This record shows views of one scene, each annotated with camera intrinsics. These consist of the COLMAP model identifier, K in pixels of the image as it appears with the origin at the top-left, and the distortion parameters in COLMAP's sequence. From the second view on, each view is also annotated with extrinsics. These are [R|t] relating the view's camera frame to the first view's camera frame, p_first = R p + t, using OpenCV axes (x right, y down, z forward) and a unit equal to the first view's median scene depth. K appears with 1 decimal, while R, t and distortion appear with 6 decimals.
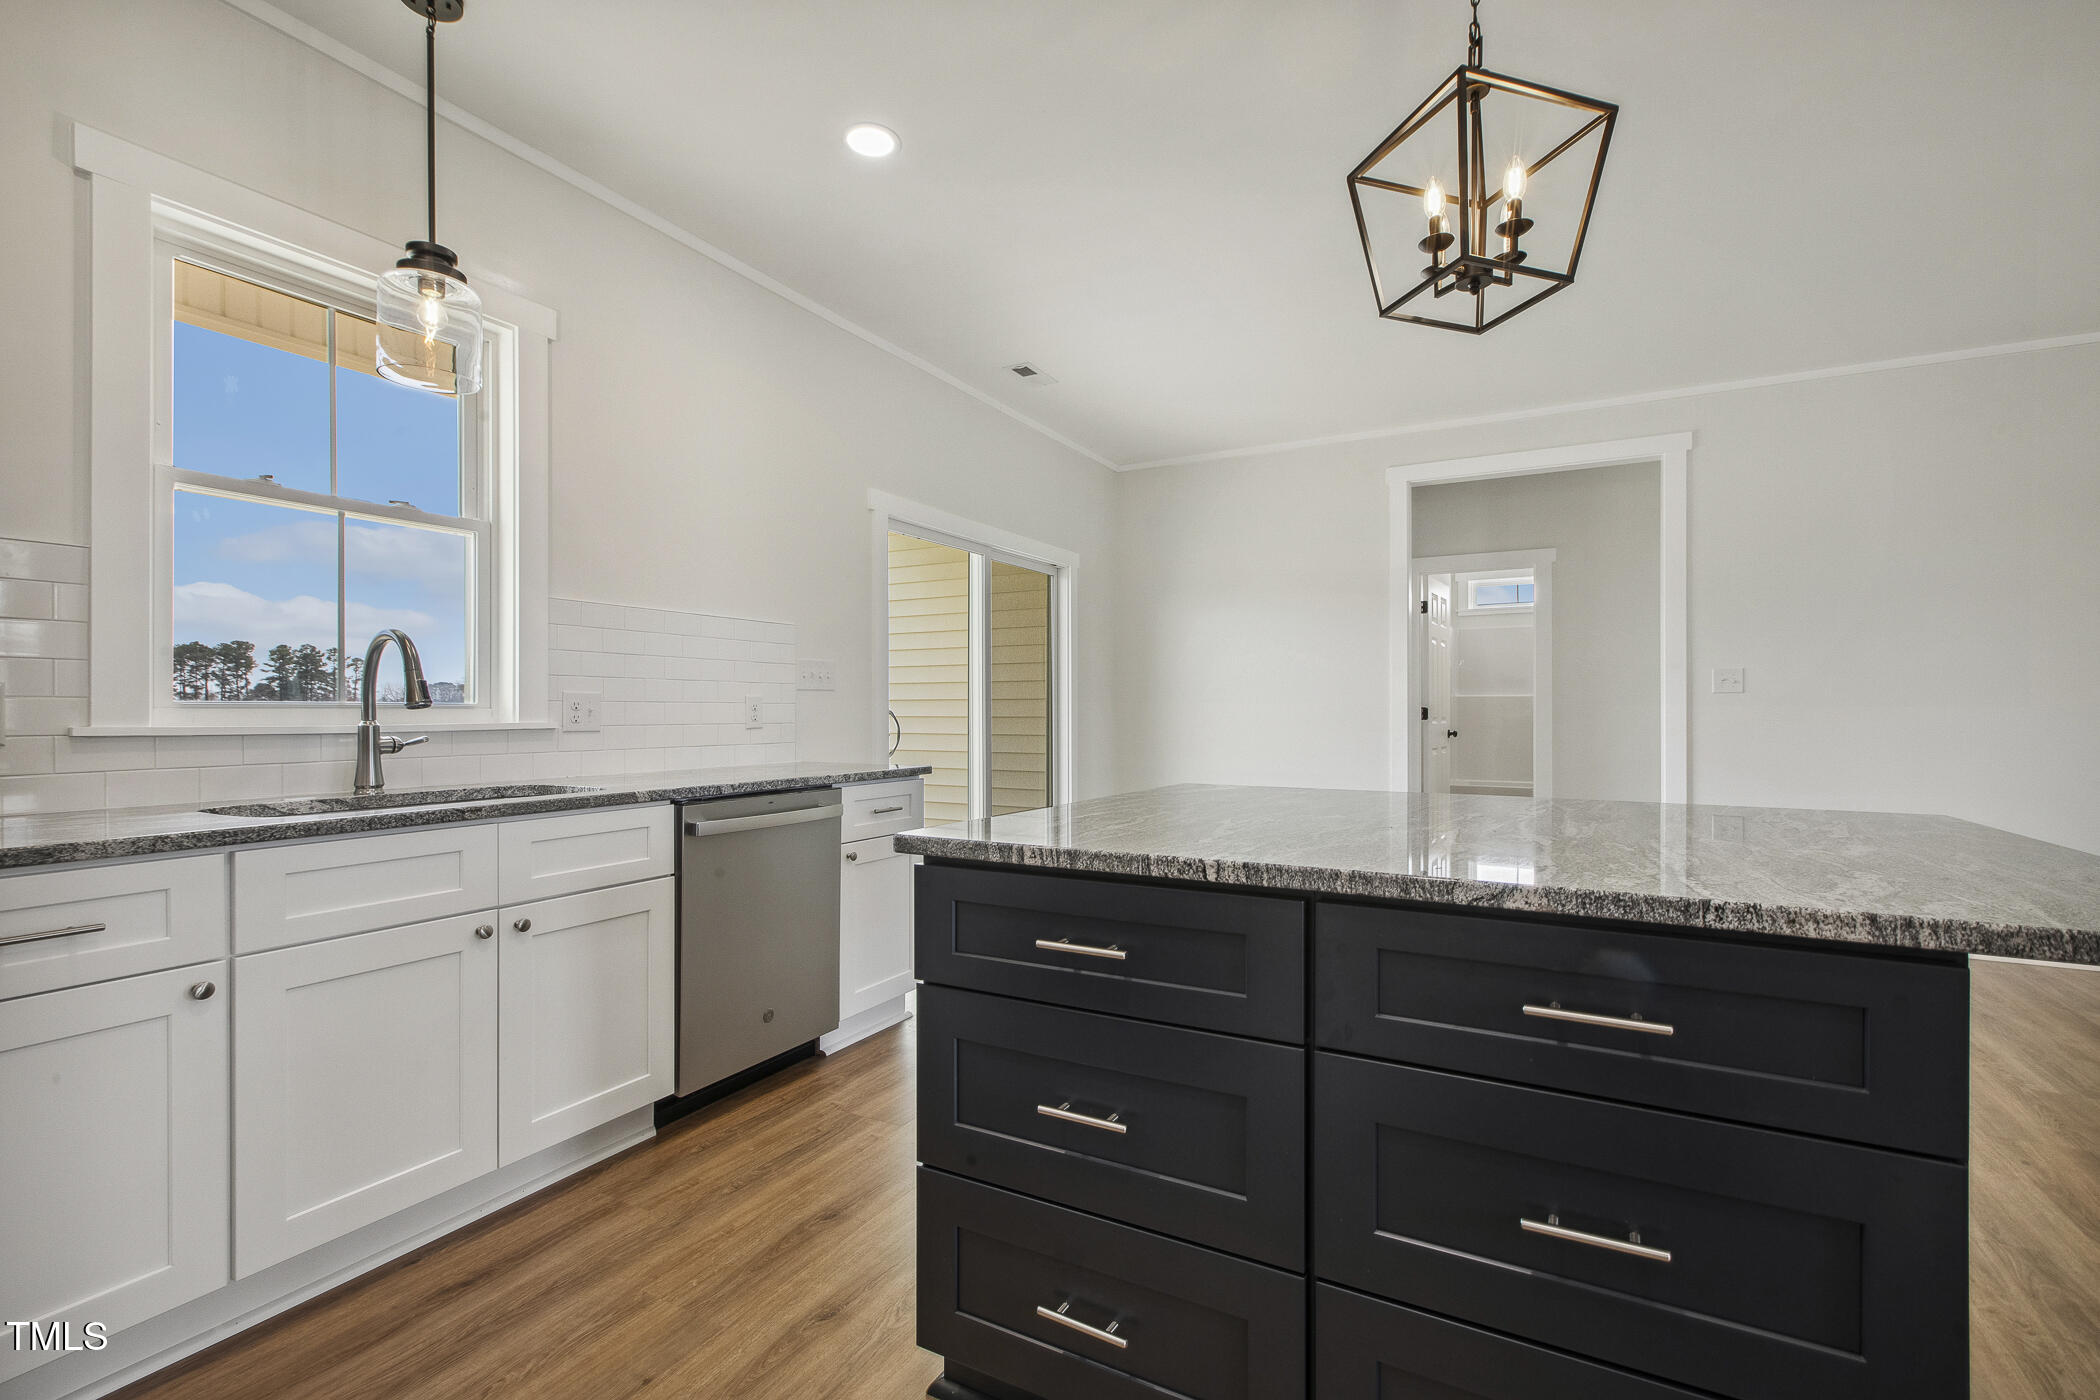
lens RADIAL K [[942.4, 0, 1059.6], [0, 942.4, 715.1], [0, 0, 1]] dist [0.012088, -0.000332]
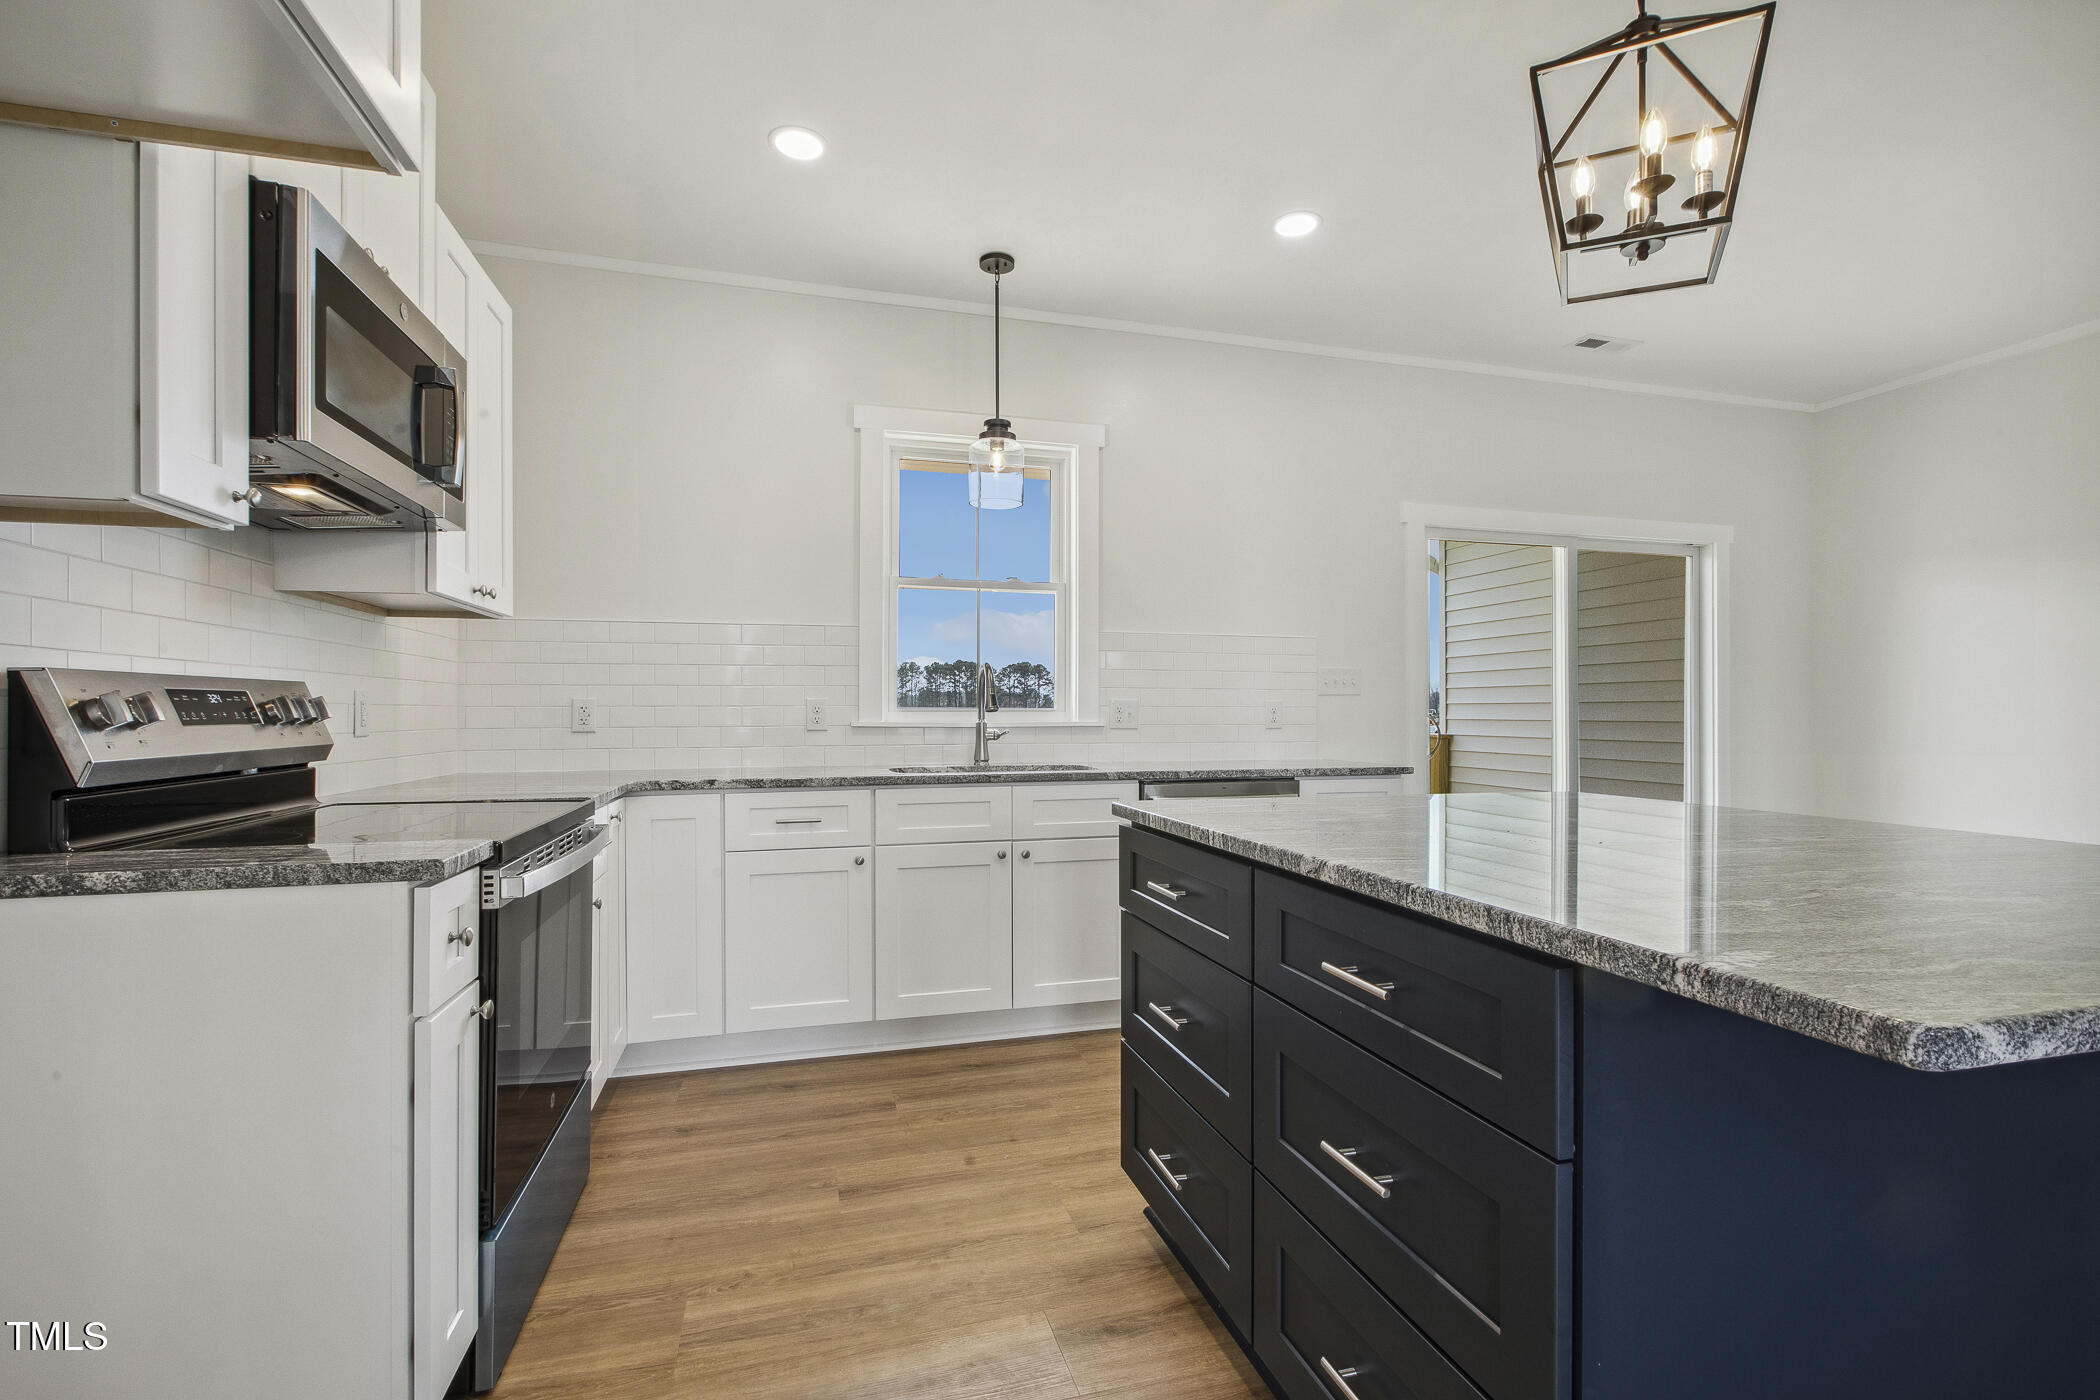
lens RADIAL K [[948.8, 0, 1055.1], [0, 948.8, 720.6], [0, 0, 1]] dist [0.000021, 0.000047]
pose [[0.702318, 0.006477, -0.711834, 0.521709], [-0.004383, 0.999979, 0.004774, -0.000747], [0.711850, -0.000233, 0.702331, -0.037950]]
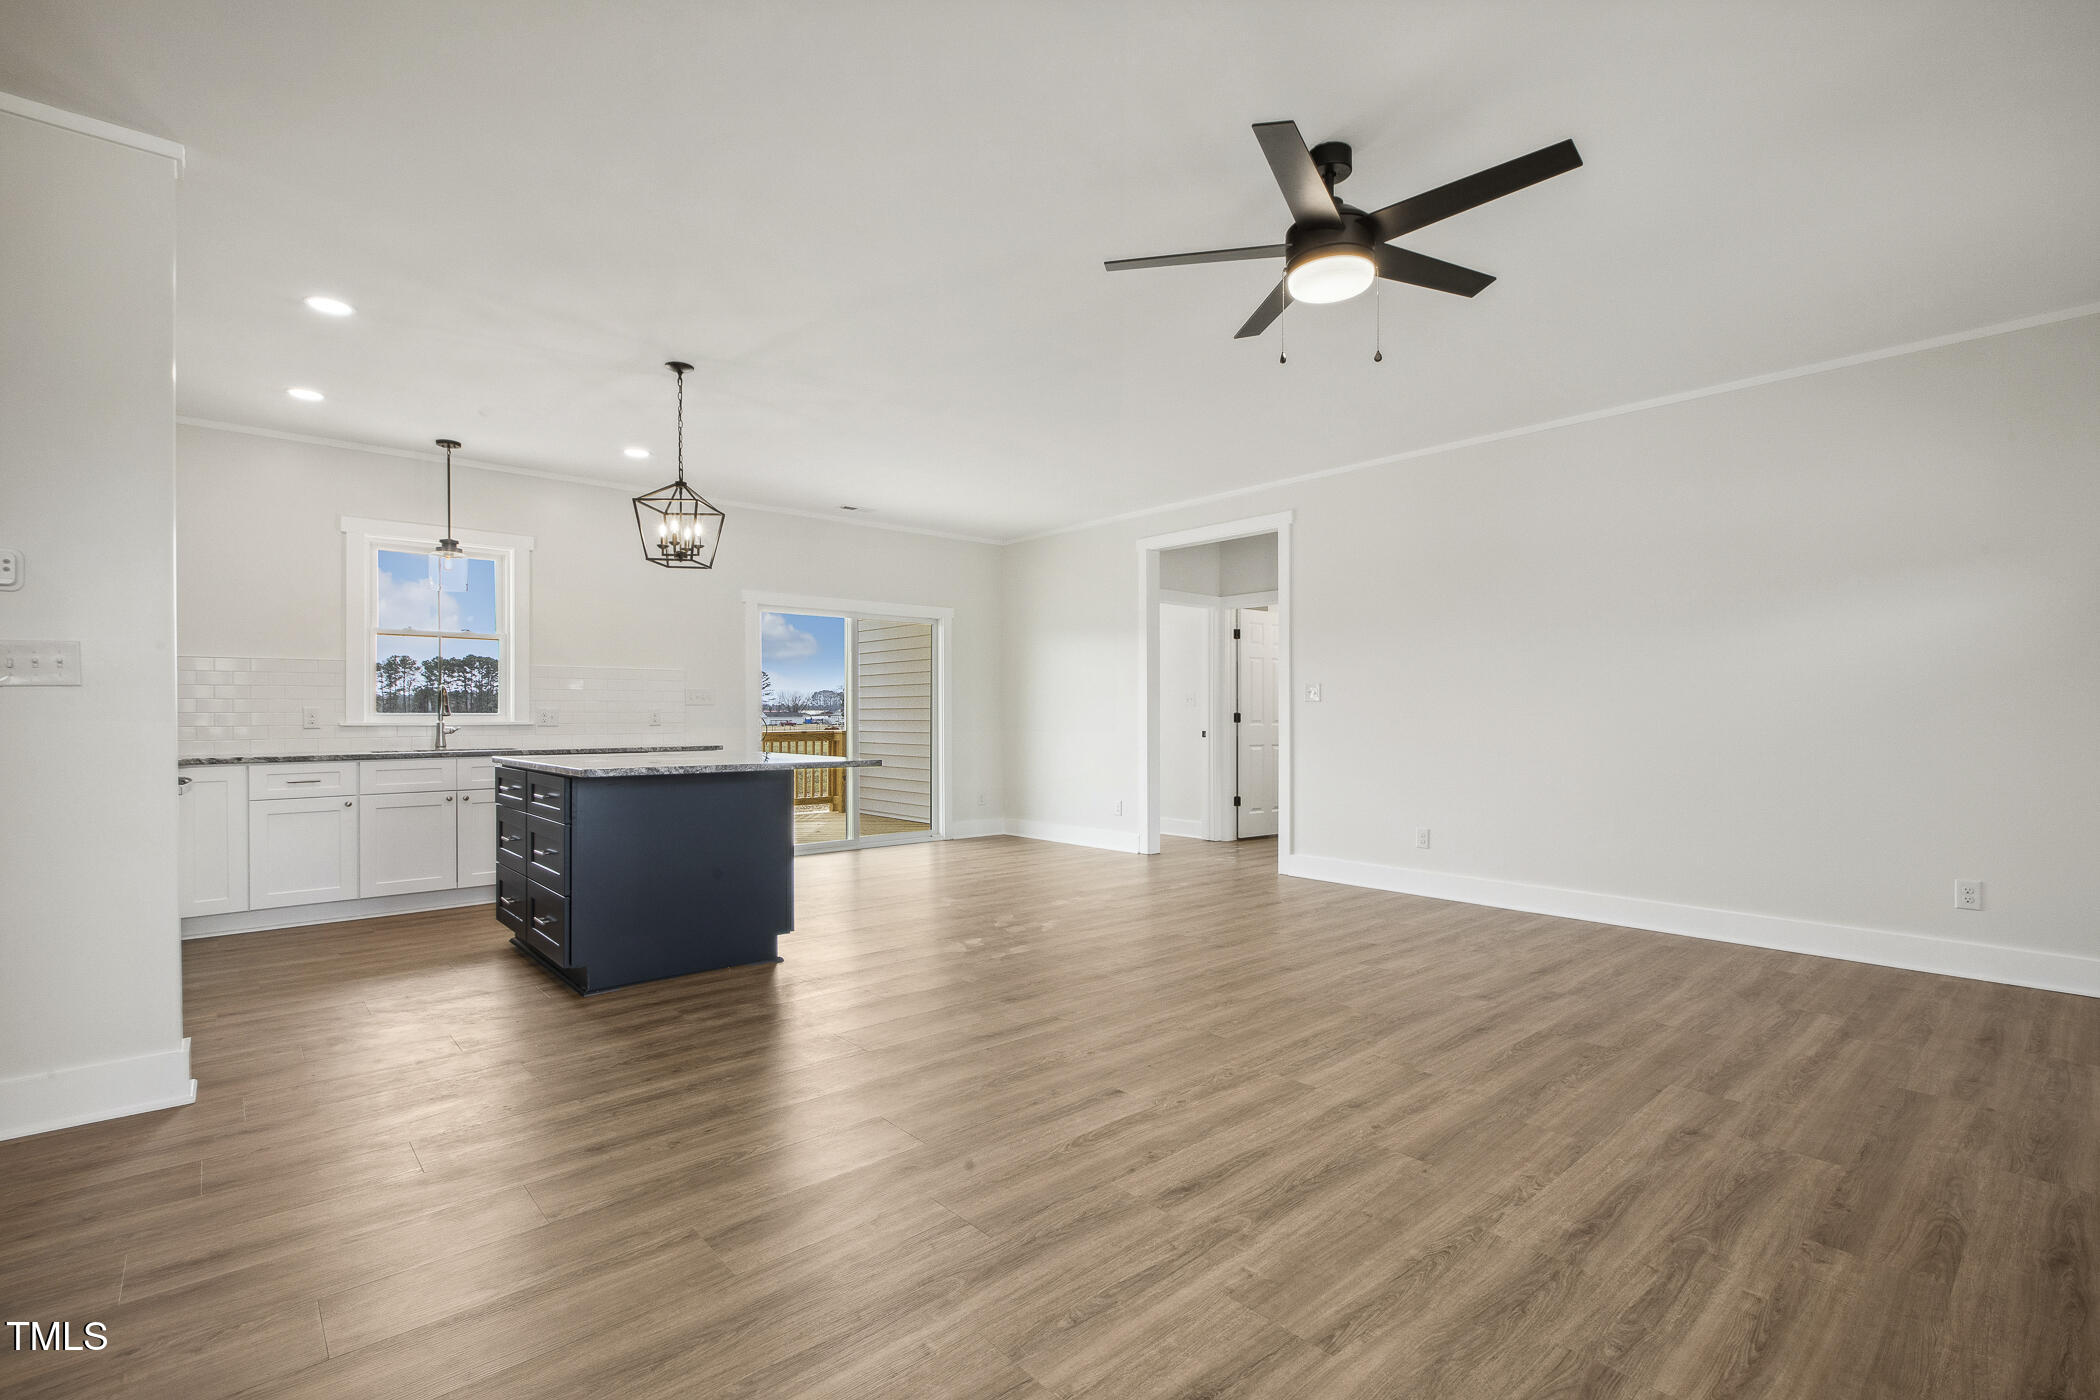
lens RADIAL K [[961.0, 0, 1051.0], [0, 961.0, 714.5], [0, 0, 1]] dist [0.020413, 0.000006]
pose [[0.938118, -0.003012, -0.346303, 1.803269], [0.001349, 0.999986, -0.005041, 0.003864], [0.346313, 0.004262, 0.938109, -0.923790]]
